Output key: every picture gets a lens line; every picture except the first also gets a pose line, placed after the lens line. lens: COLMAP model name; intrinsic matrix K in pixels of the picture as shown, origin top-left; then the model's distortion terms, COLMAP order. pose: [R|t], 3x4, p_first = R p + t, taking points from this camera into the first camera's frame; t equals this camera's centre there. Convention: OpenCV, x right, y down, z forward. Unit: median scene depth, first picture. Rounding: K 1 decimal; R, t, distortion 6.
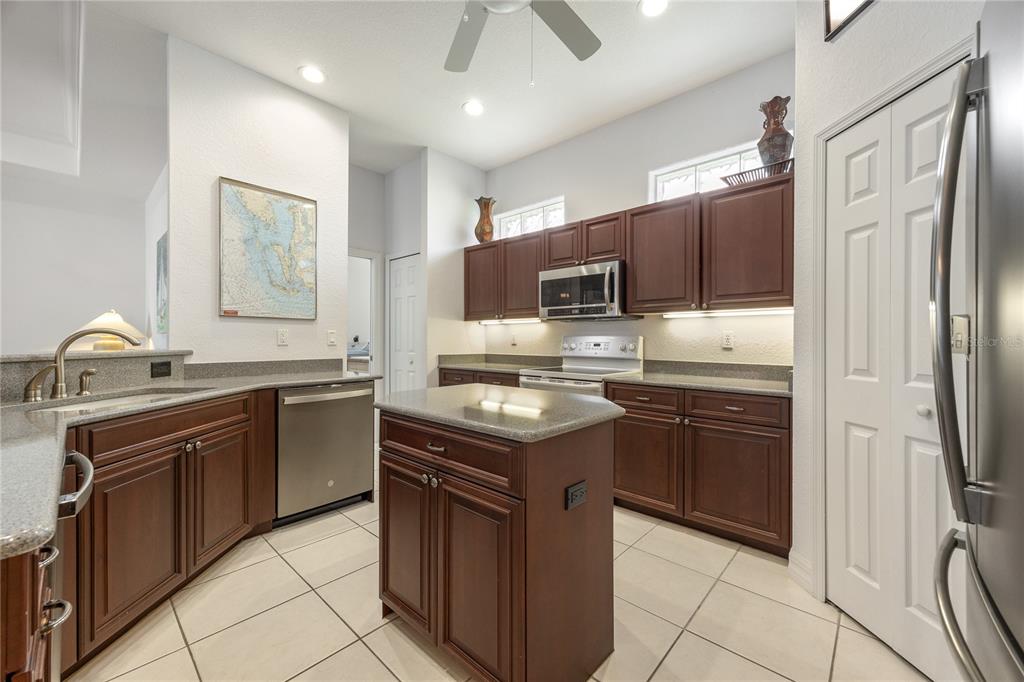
lens RADIAL K [[405.2, 0, 515.3], [0, 405.2, 338.0], [0, 0, 1]] dist [0.002056, 0.000197]
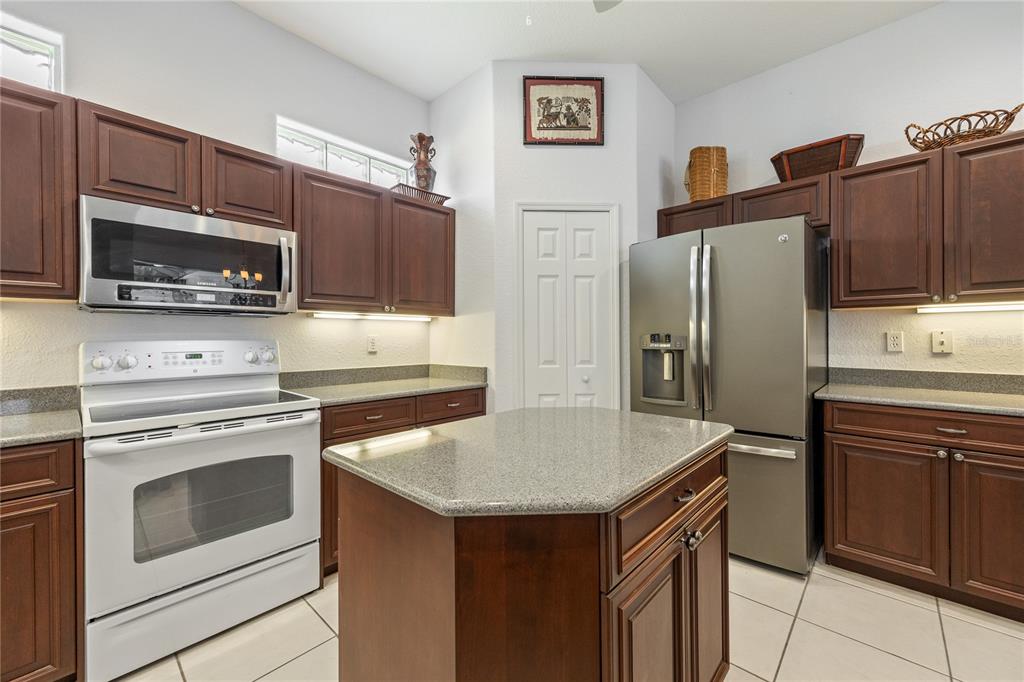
lens RADIAL K [[405.2, 0, 515.5], [0, 405.2, 340.6], [0, 0, 1]] dist [0.002056, 0.000197]
pose [[-0.006173, -0.012504, 0.999903, -0.406282], [-0.000234, 0.999922, 0.012503, -0.013396], [-0.999981, -0.000157, -0.006176, 0.578265]]
